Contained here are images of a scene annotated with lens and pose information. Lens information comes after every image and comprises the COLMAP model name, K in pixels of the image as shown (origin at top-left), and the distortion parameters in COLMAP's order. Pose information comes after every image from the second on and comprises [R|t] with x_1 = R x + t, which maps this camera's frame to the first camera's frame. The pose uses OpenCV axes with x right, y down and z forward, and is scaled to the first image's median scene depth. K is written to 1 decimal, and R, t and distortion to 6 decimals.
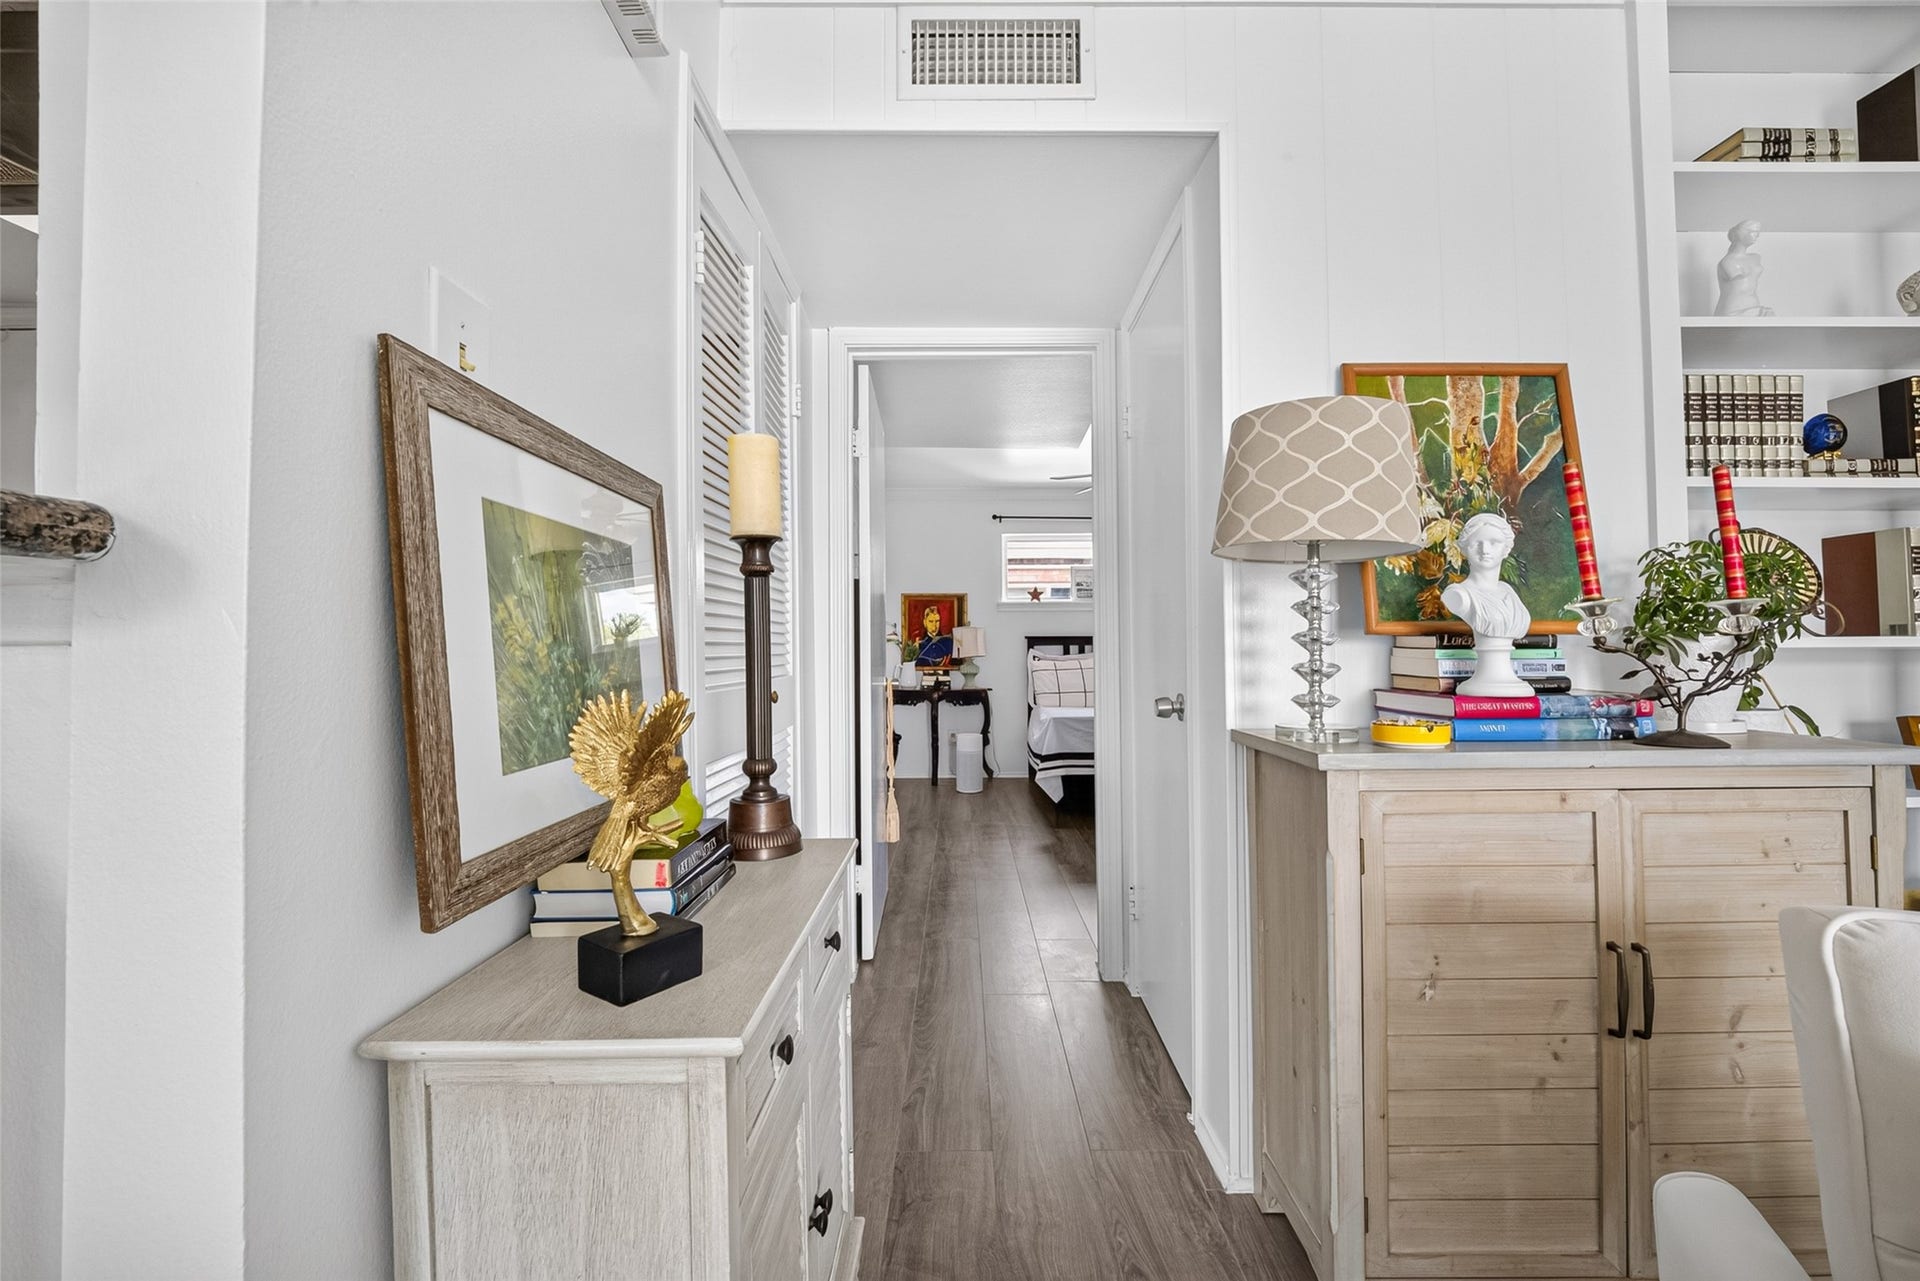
lens RADIAL K [[790.8, 0, 956.3], [0, 790.8, 643.8], [0, 0, 1]] dist [-0.001944, -0.006249]
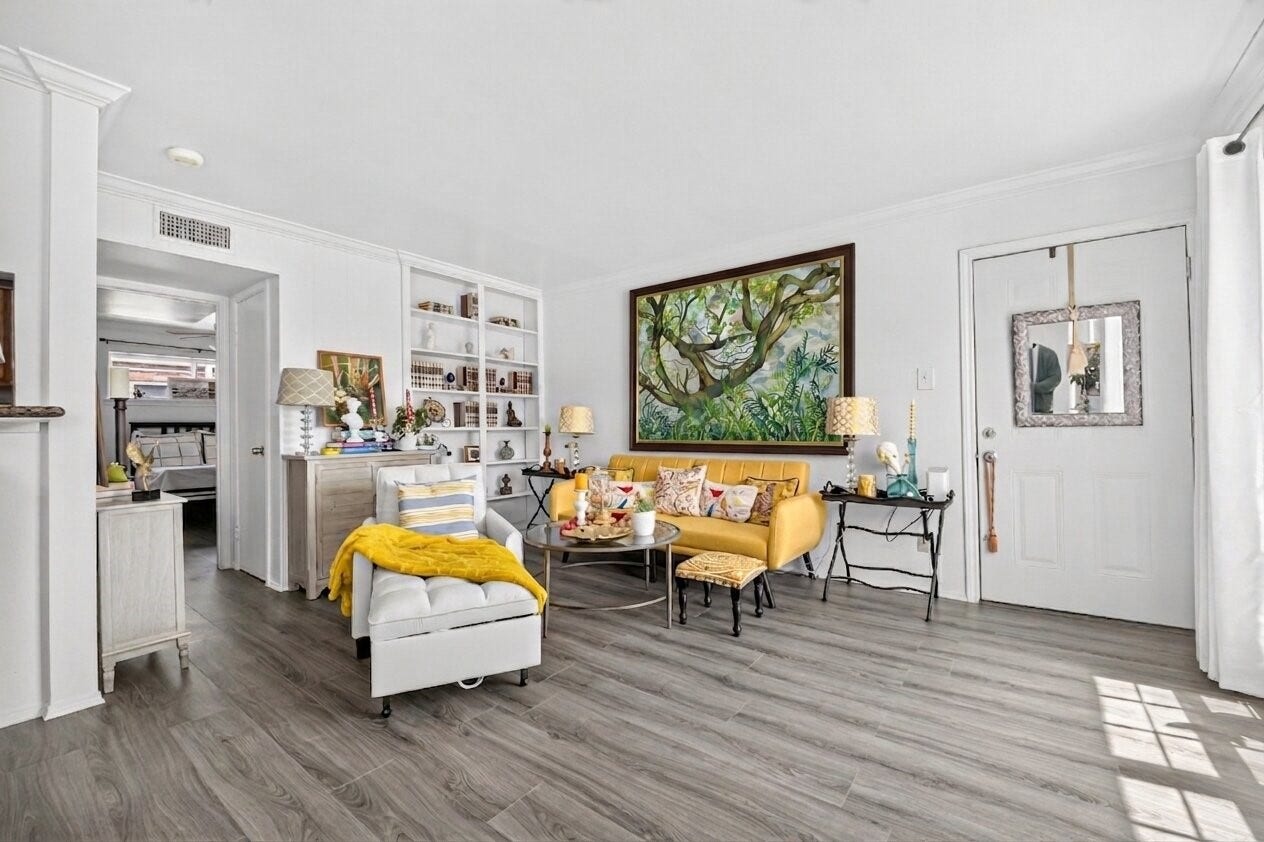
lens RADIAL K [[520.6, 0, 640.2], [0, 520.6, 424.5], [0, 0, 1]] dist [-0.001944, -0.006249]
pose [[0.595313, 0.006564, 0.803467, -0.550800], [-0.004701, 0.999978, -0.004685, -0.019525], [-0.803480, -0.000988, 0.595331, -1.631294]]
